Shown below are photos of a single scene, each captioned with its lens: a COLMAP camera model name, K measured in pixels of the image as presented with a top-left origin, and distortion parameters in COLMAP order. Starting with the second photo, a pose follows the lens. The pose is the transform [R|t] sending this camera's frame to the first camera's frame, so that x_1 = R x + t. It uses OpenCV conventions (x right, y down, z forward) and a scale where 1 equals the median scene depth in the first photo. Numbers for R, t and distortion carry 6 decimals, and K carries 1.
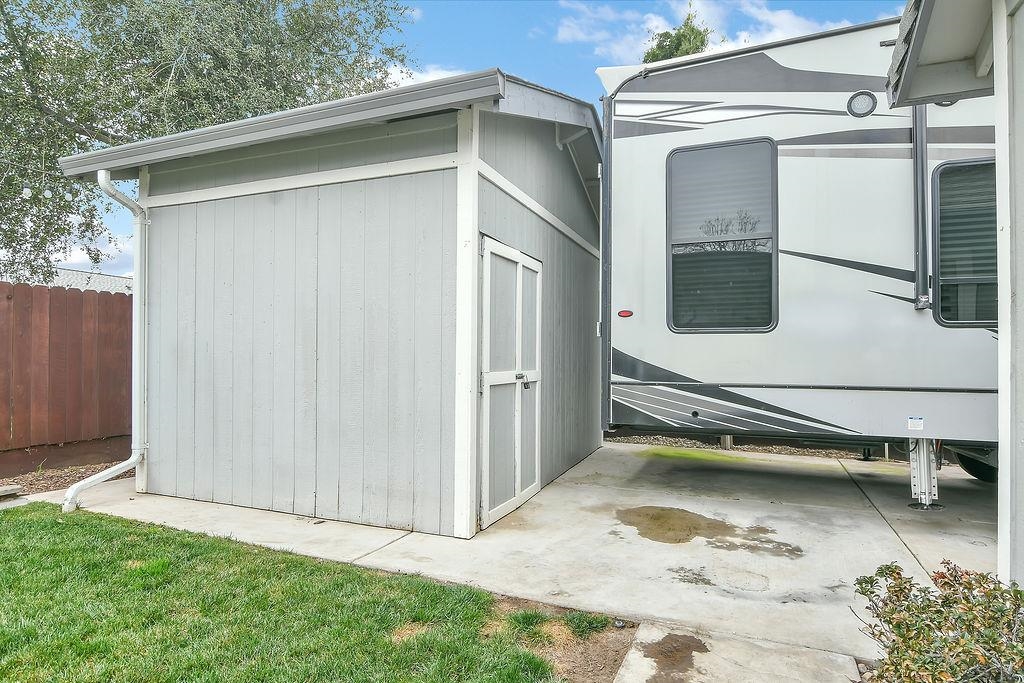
lens RADIAL K [[558.0, 0, 516.3], [0, 558.0, 349.5], [0, 0, 1]] dist [-0.023321, 0.001452]
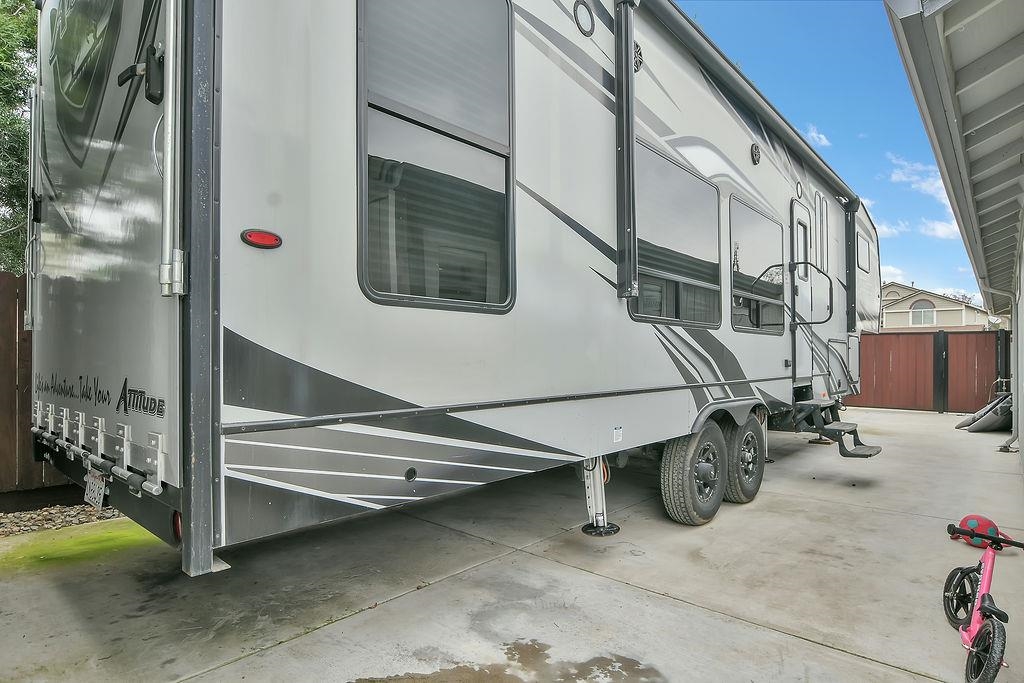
lens RADIAL K [[558.0, 0, 516.0], [0, 558.0, 350.8], [0, 0, 1]] dist [-0.023321, 0.001452]
pose [[0.318048, 0.002530, 0.948071, -0.105165], [-0.011480, 0.999933, 0.001183, 0.007970], [-0.948005, -0.011260, 0.318056, 0.752913]]
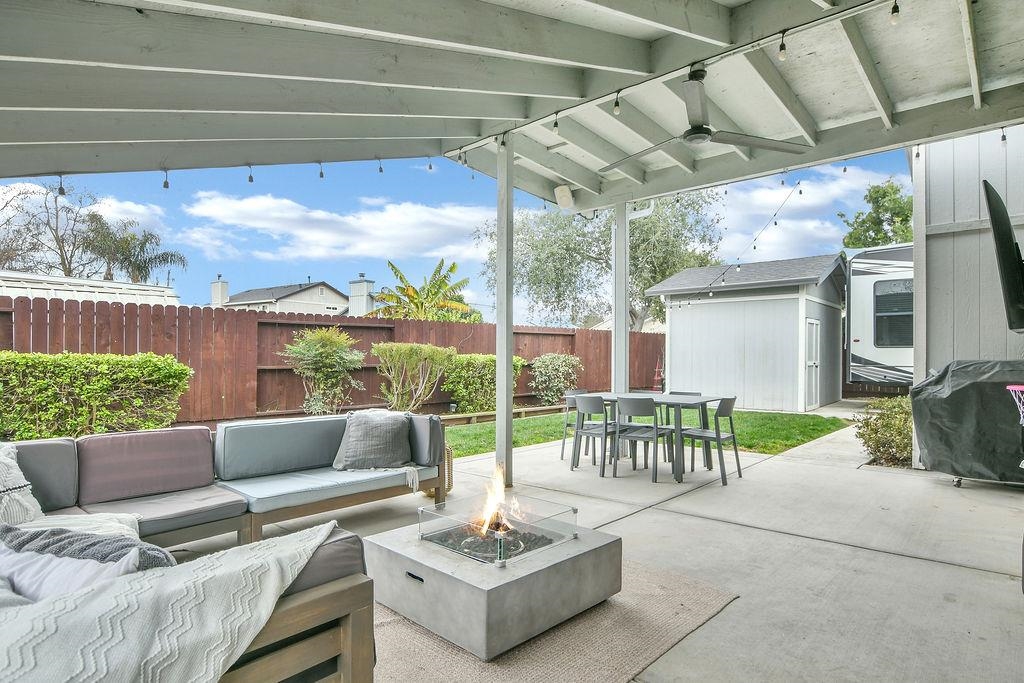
lens RADIAL K [[558.0, 0, 524.2], [0, 558.0, 355.3], [0, 0, 1]] dist [-0.023321, 0.001452]
pose [[0.945864, -0.003878, -0.324539, -0.483885], [0.006577, 0.999952, 0.007221, -0.023170], [0.324496, -0.008965, 0.945845, -2.184240]]
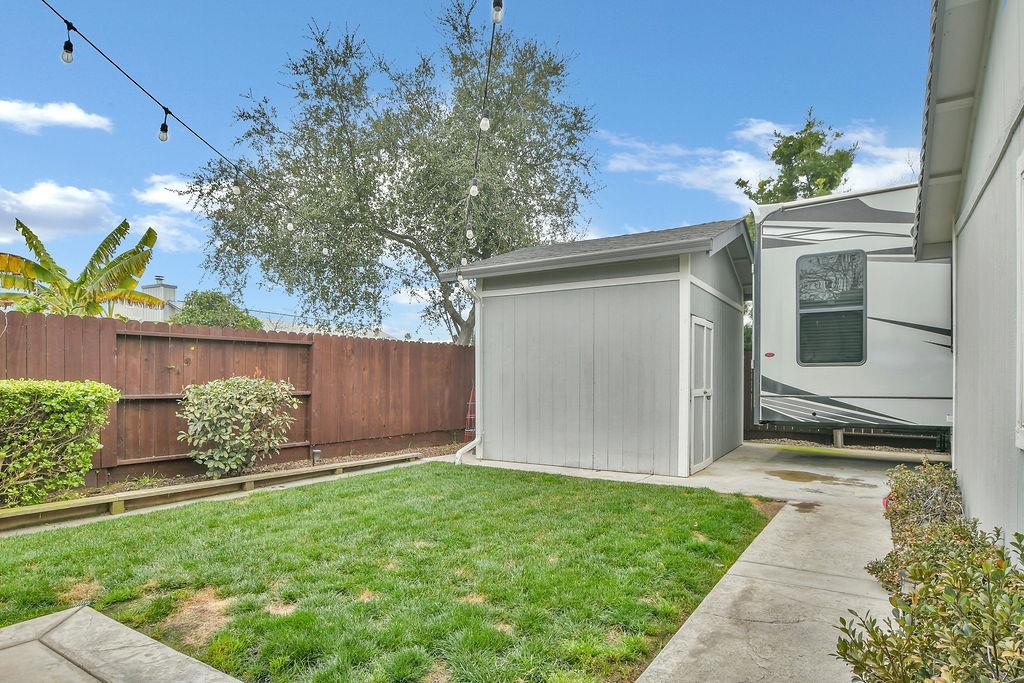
lens RADIAL K [[558.0, 0, 523.6], [0, 558.0, 384.4], [0, 0, 1]] dist [-0.023321, 0.001452]
pose [[0.985809, -0.005764, -0.167770, -0.262144], [0.008660, 0.999826, 0.016534, -0.009360], [0.167645, -0.017752, 0.985688, -0.795423]]
